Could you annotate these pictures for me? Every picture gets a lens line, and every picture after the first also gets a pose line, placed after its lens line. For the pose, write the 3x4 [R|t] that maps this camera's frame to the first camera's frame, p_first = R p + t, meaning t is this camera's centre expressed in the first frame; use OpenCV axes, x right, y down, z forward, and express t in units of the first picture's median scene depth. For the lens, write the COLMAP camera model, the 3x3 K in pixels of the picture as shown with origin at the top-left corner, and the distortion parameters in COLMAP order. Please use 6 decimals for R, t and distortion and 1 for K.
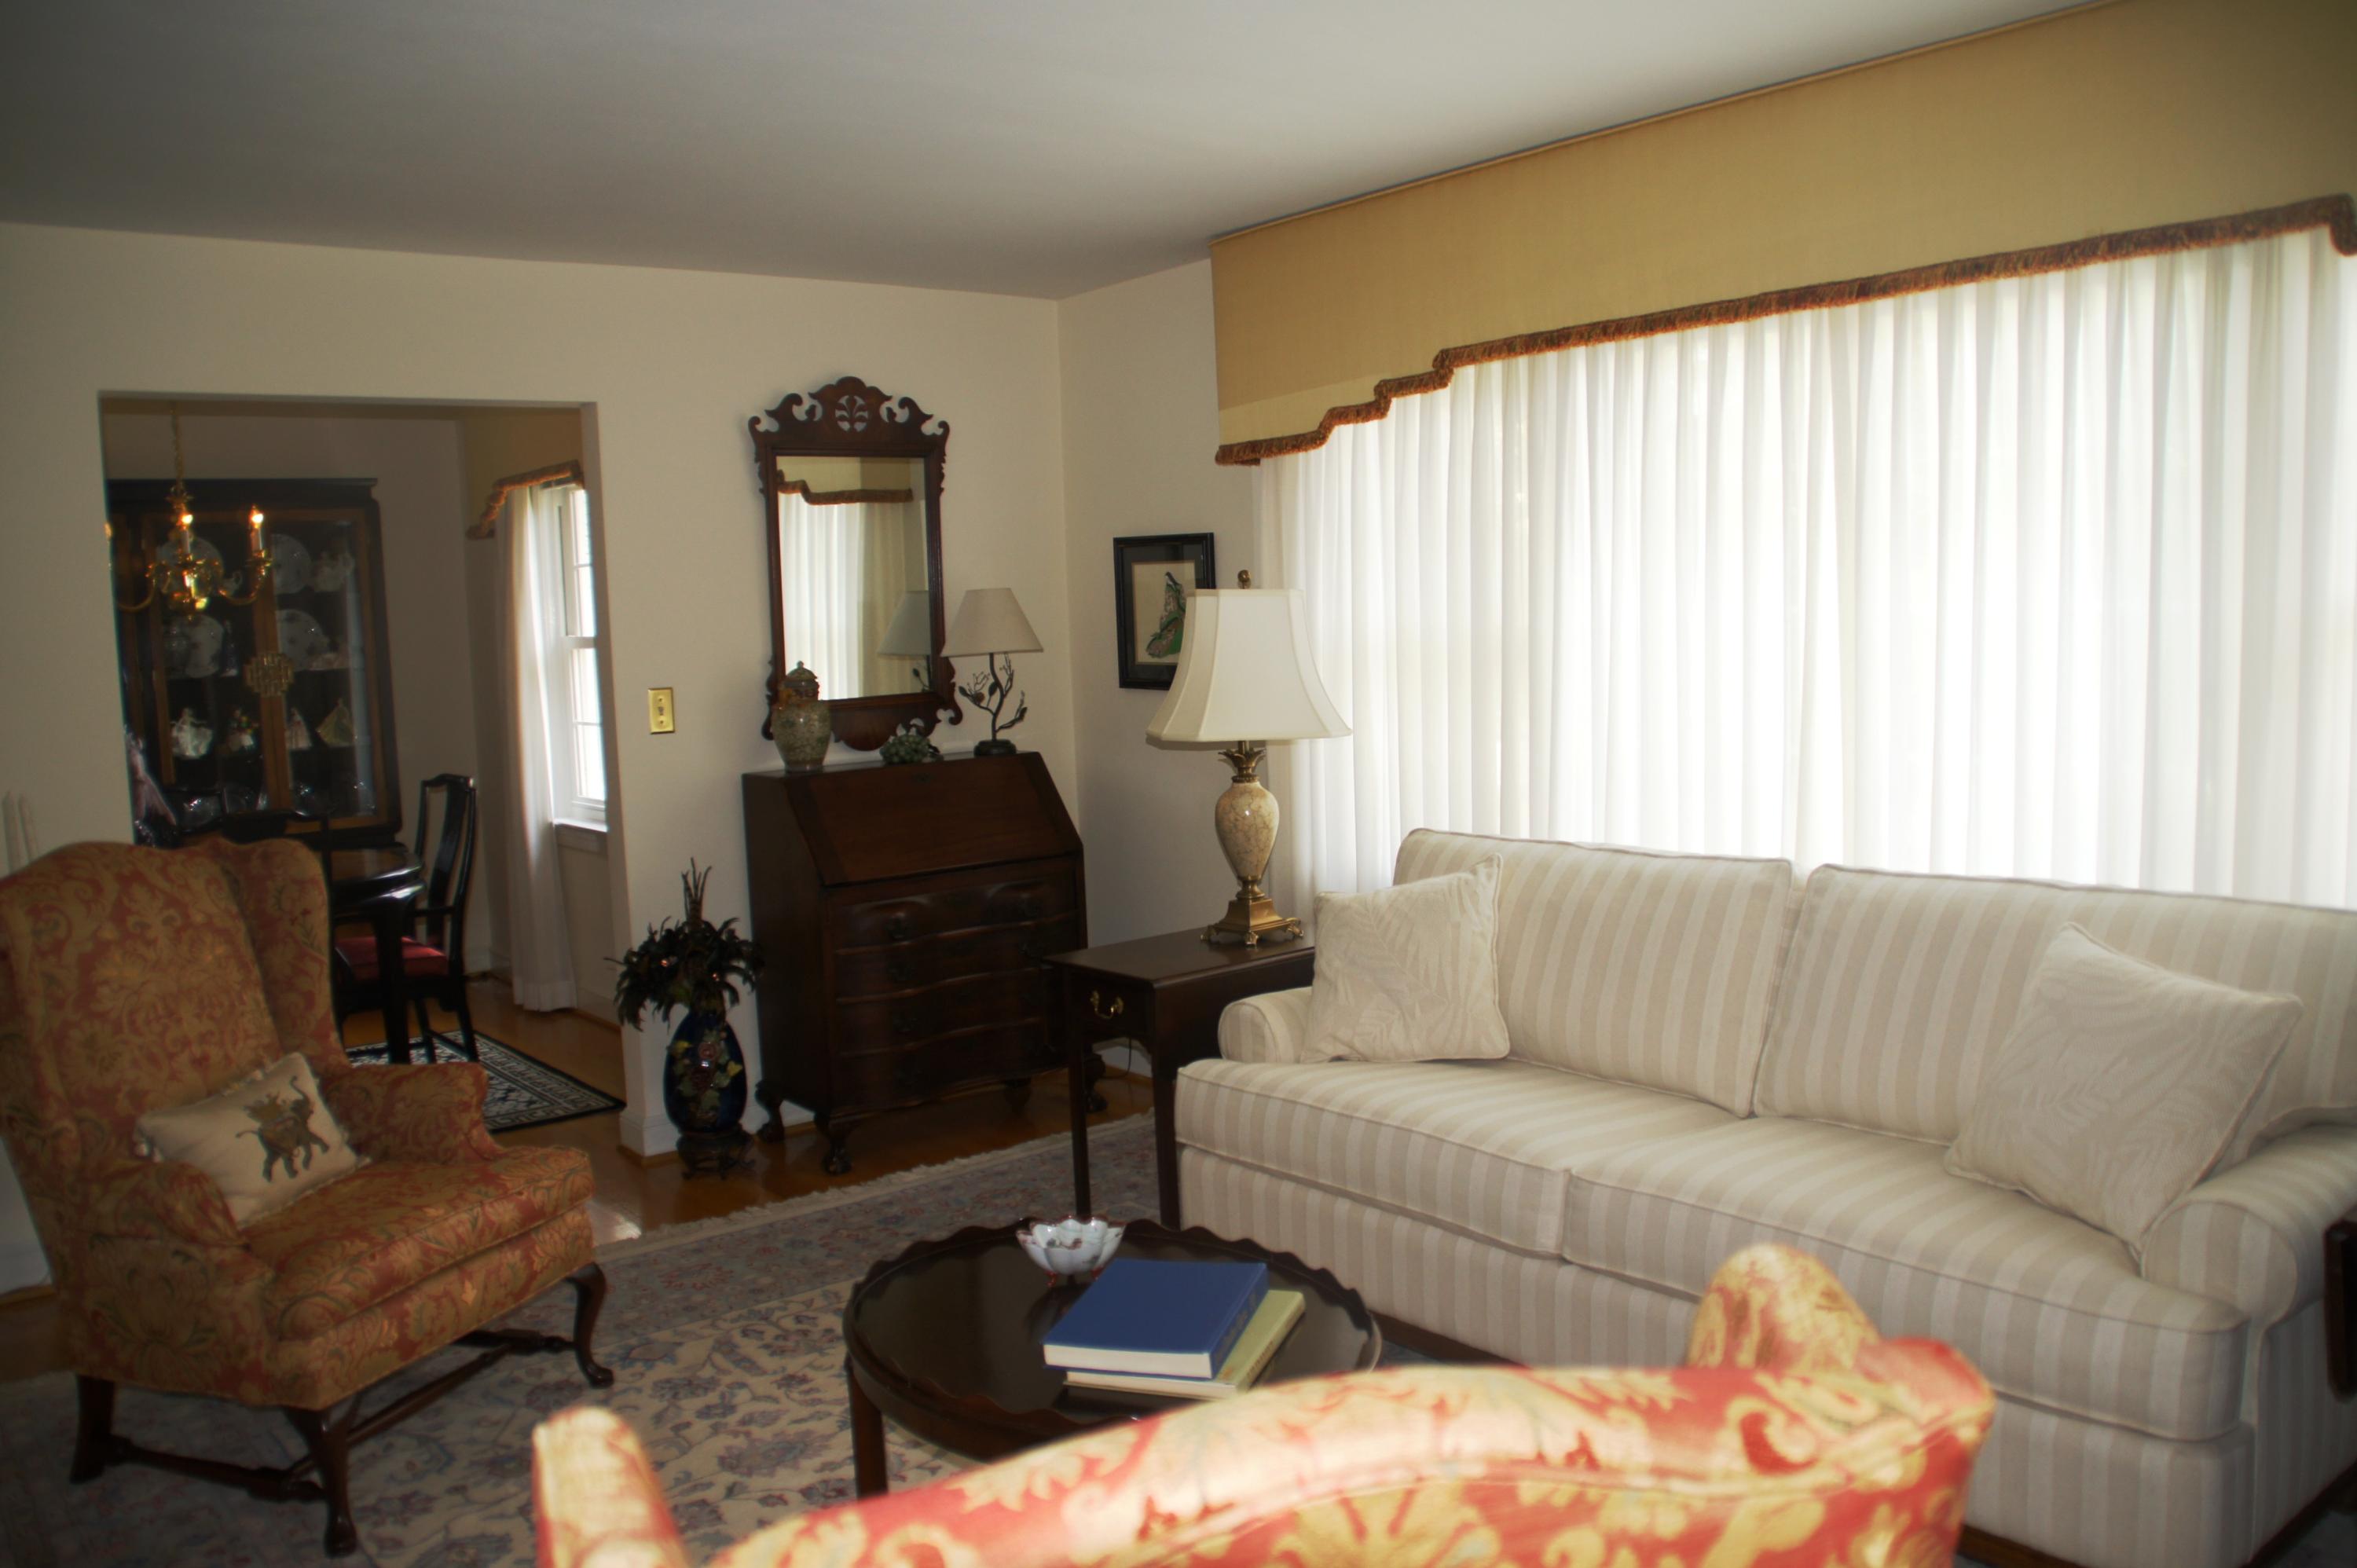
lens RADIAL K [[1851.1, 0, 1181.1], [0, 1851.1, 798.1], [0, 0, 1]] dist [-0.168815, 0.115627]
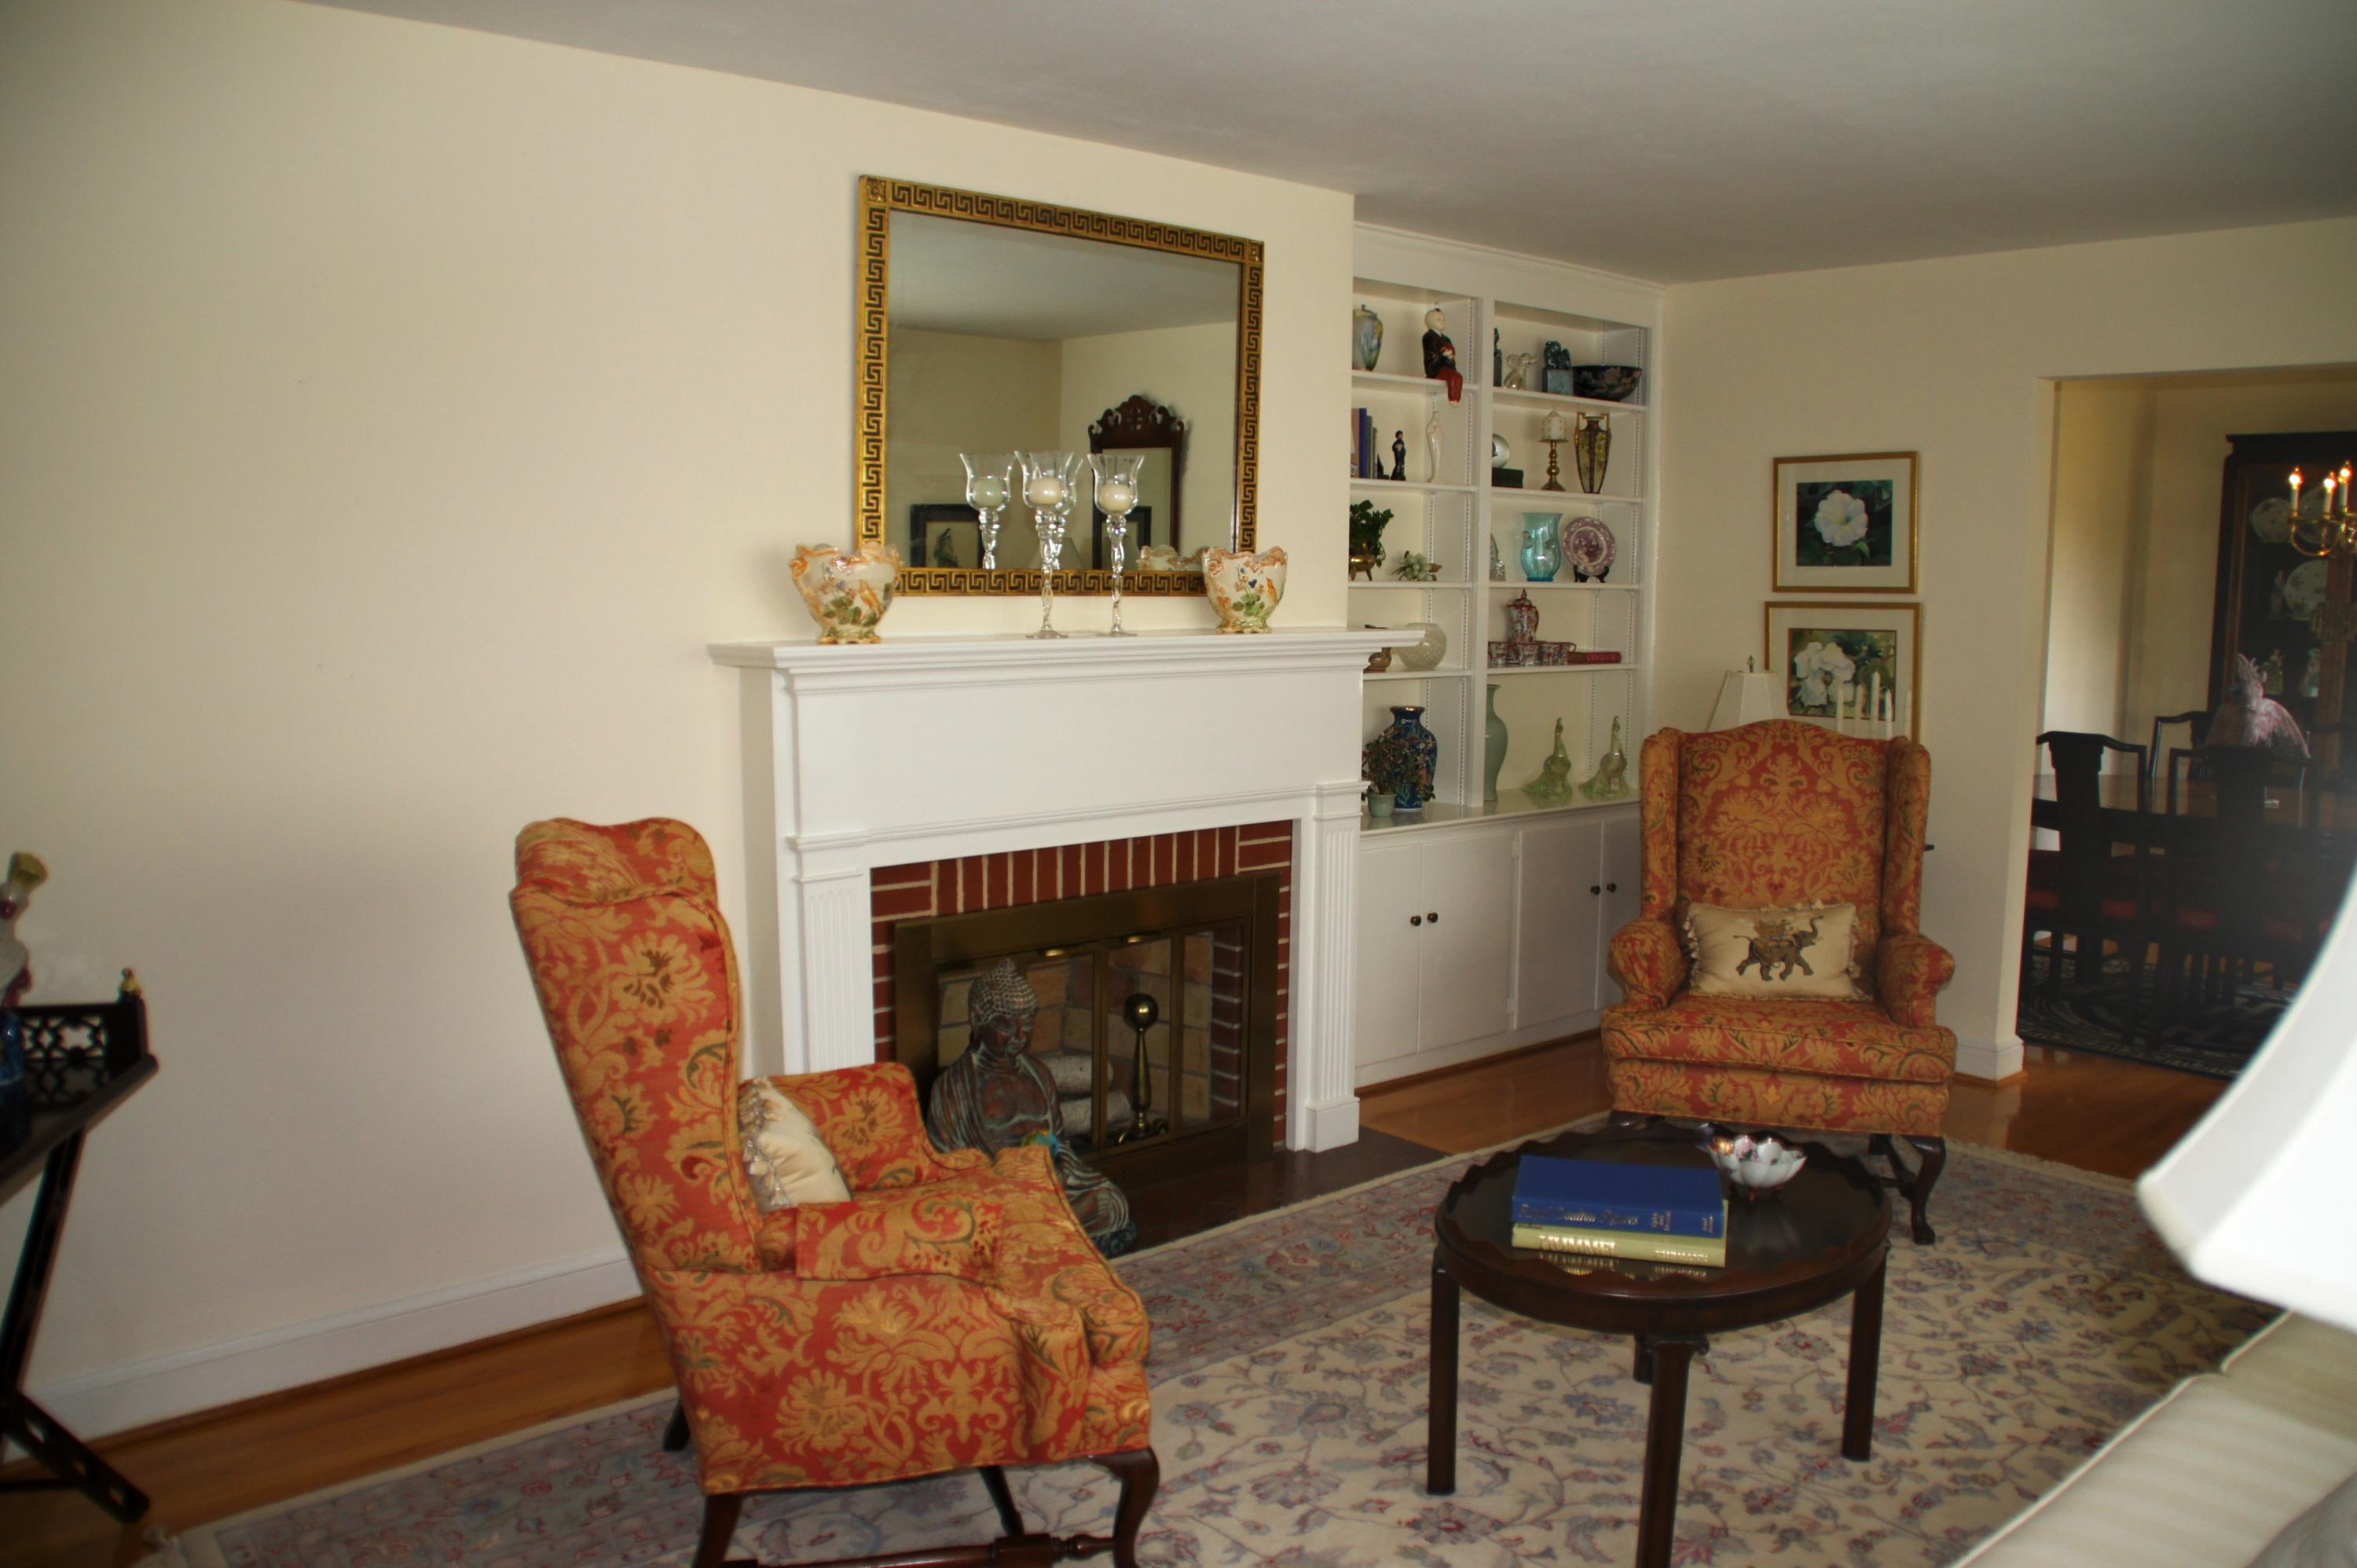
lens RADIAL K [[1851.1, 0, 1181.1], [0, 1851.1, 798.1], [0, 0, 1]] dist [-0.168815, 0.115627]
pose [[0.028189, 0.165075, -0.985878, 0.764845], [-0.114281, 0.980336, 0.160879, -0.087324], [0.993049, 0.108132, 0.046499, 0.441536]]
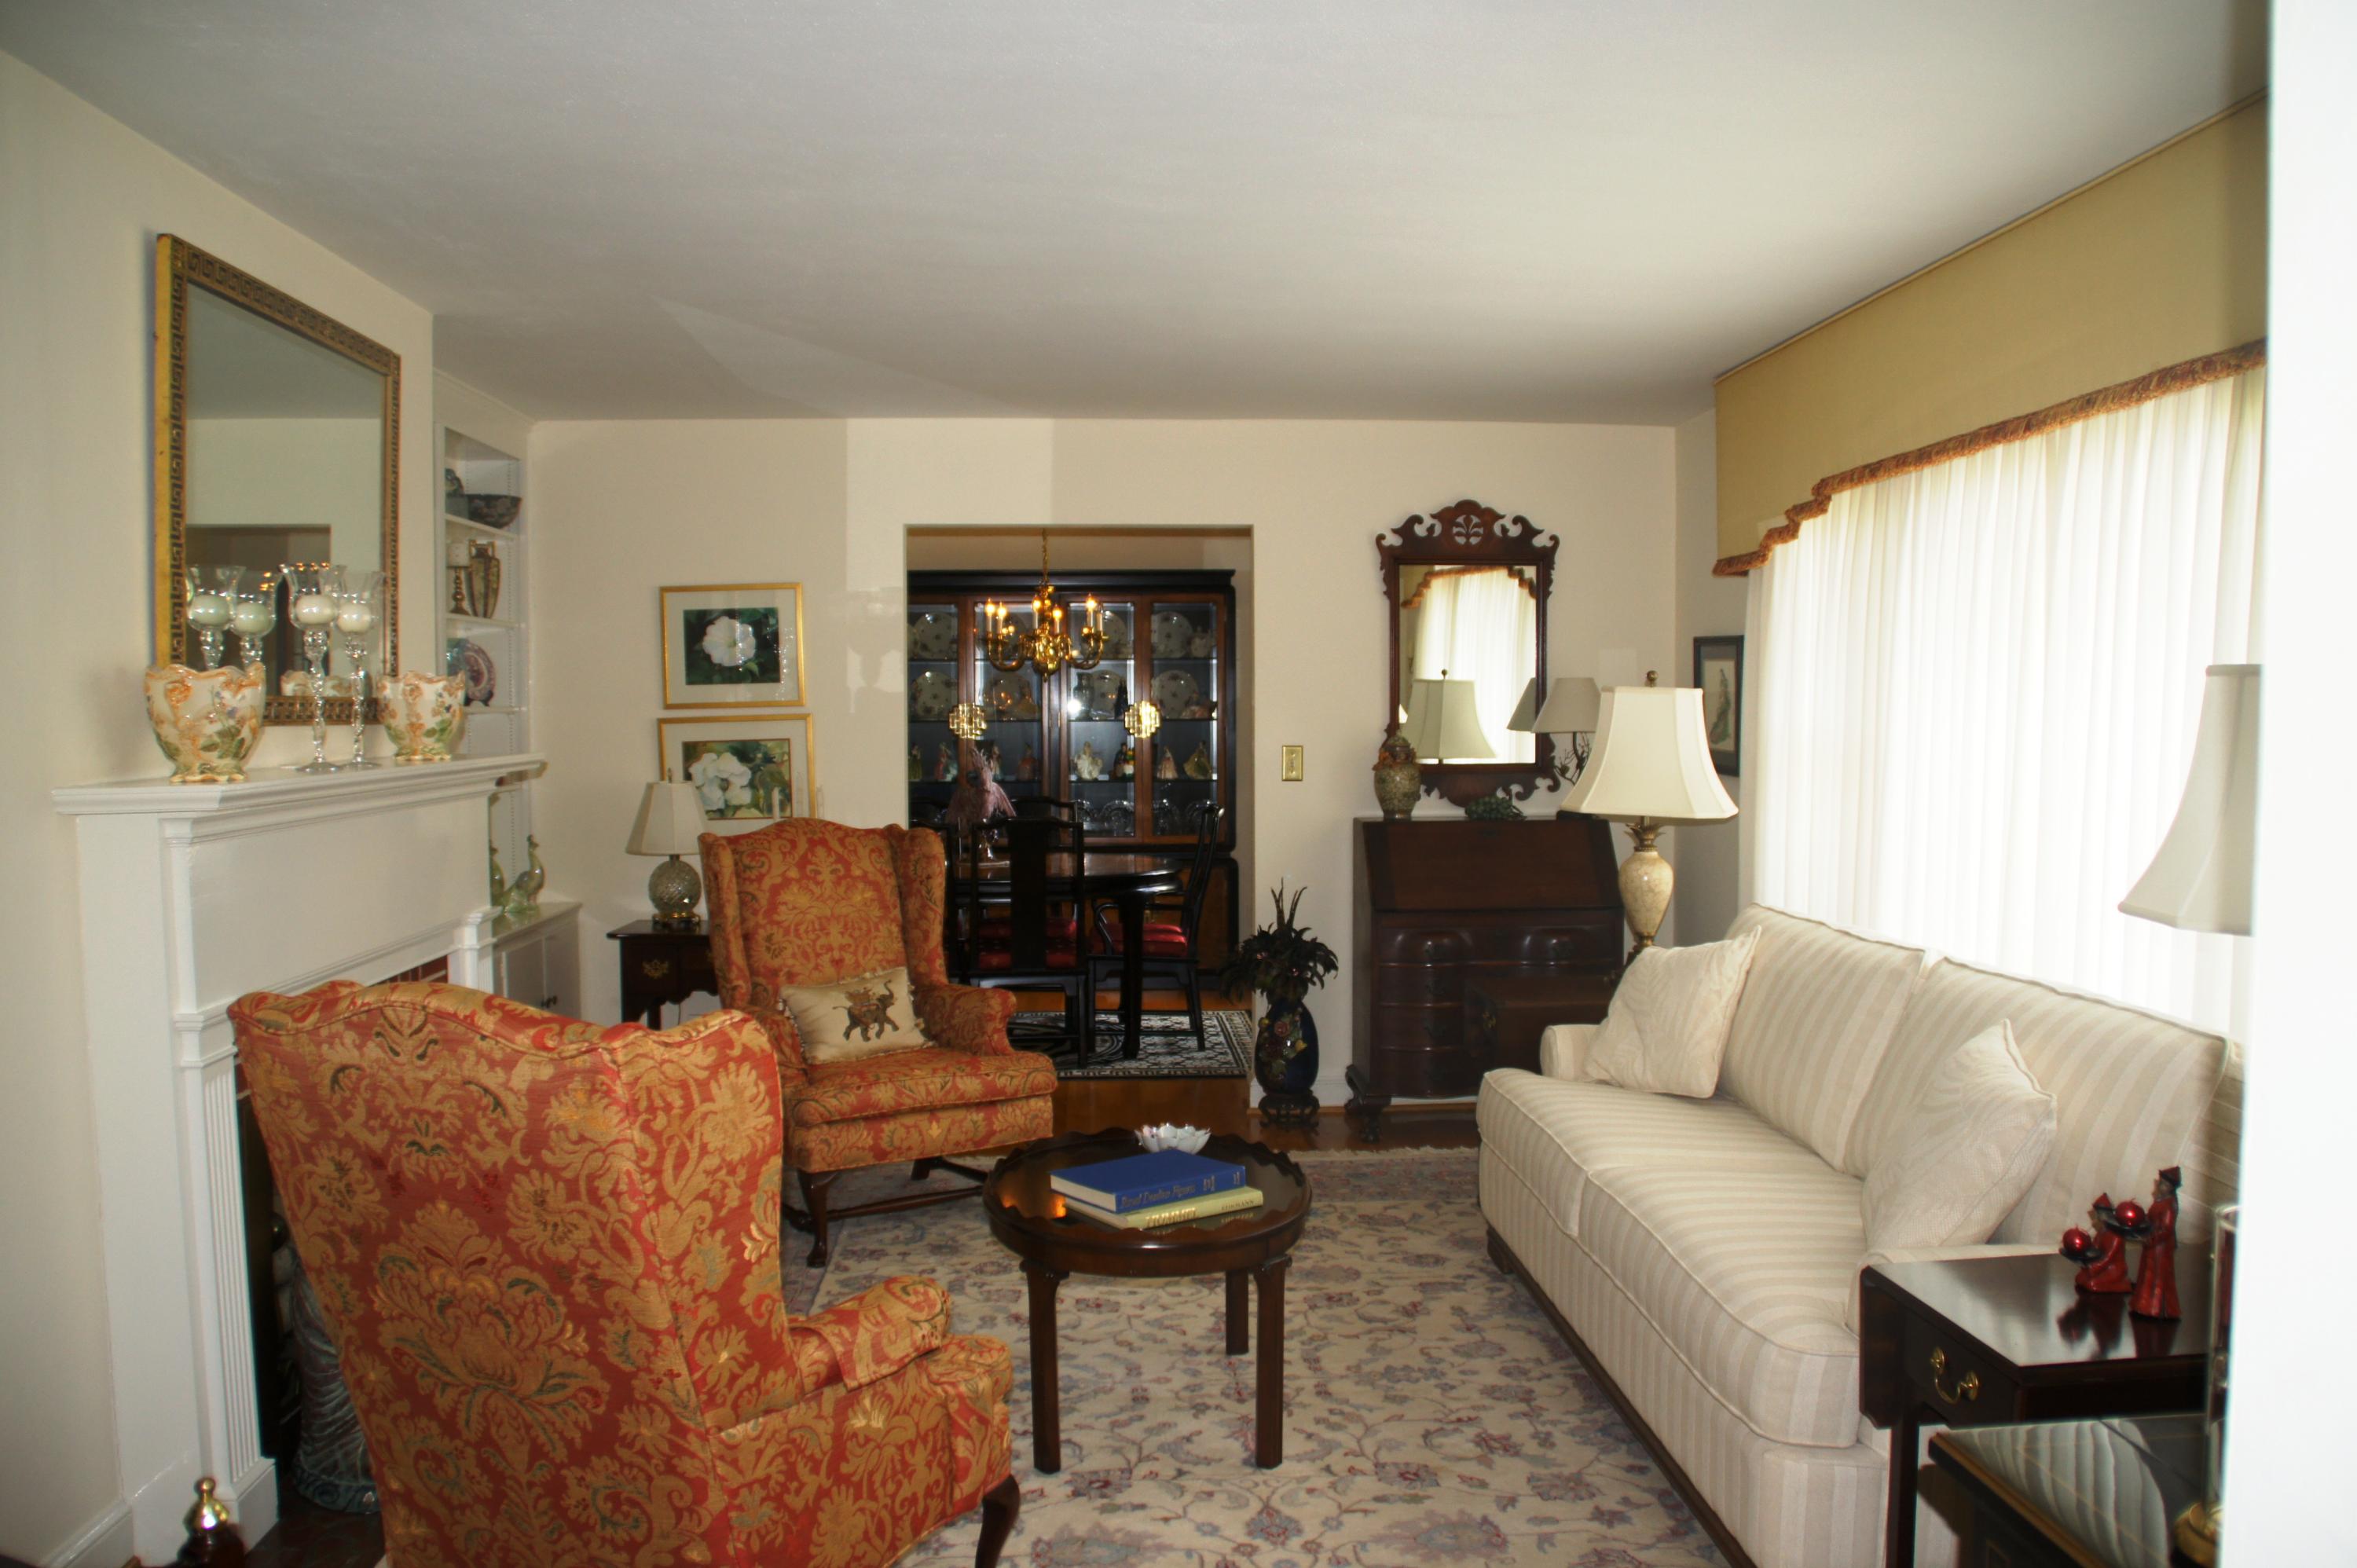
lens RADIAL K [[1851.1, 0, 1181.1], [0, 1851.1, 798.1], [0, 0, 1]] dist [-0.168815, 0.115627]
pose [[0.808478, 0.066815, -0.584721, 0.595968], [-0.088130, 0.996077, -0.008035, -0.008838], [0.581890, 0.058028, 0.811195, -0.141590]]
